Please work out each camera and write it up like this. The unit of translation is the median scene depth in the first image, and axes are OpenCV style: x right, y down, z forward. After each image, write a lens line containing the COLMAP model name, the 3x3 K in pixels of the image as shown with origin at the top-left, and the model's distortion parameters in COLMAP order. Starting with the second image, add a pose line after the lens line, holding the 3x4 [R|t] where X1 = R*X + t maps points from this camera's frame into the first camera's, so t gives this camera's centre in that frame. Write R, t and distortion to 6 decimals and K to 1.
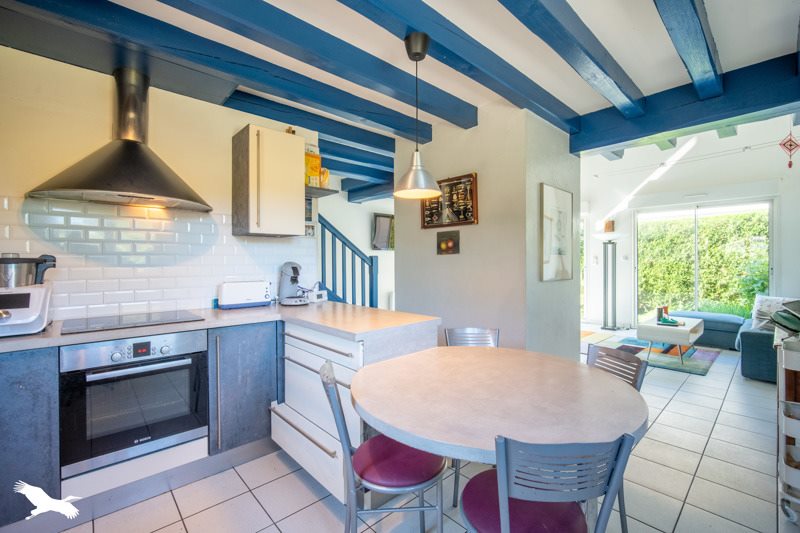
lens RADIAL K [[350.7, 0, 399.5], [0, 350.7, 262.9], [0, 0, 1]] dist [0.000713, 0.000709]
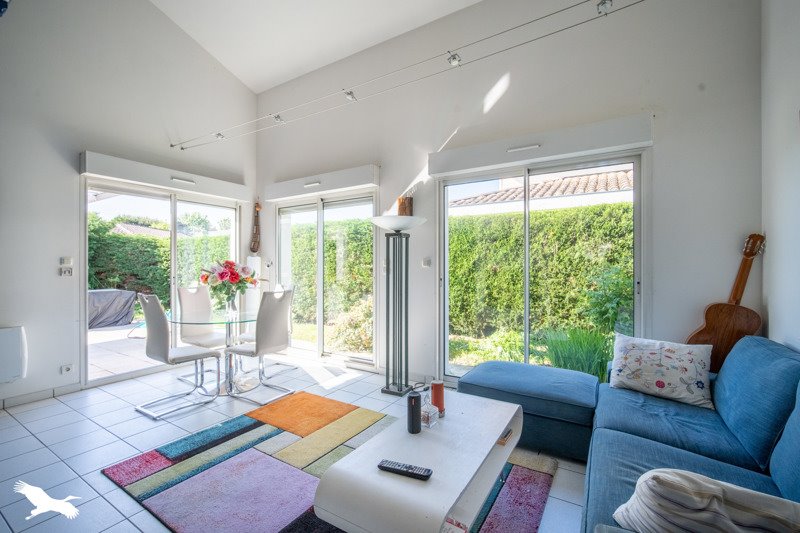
lens RADIAL K [[350.7, 0, 398.9], [0, 350.7, 267.8], [0, 0, 1]] dist [0.000713, 0.000709]
pose [[0.963080, 0.003385, 0.269193, 0.341667], [-0.002890, 0.999993, -0.002235, -0.002590], [-0.269198, 0.001375, 0.963084, 0.353538]]
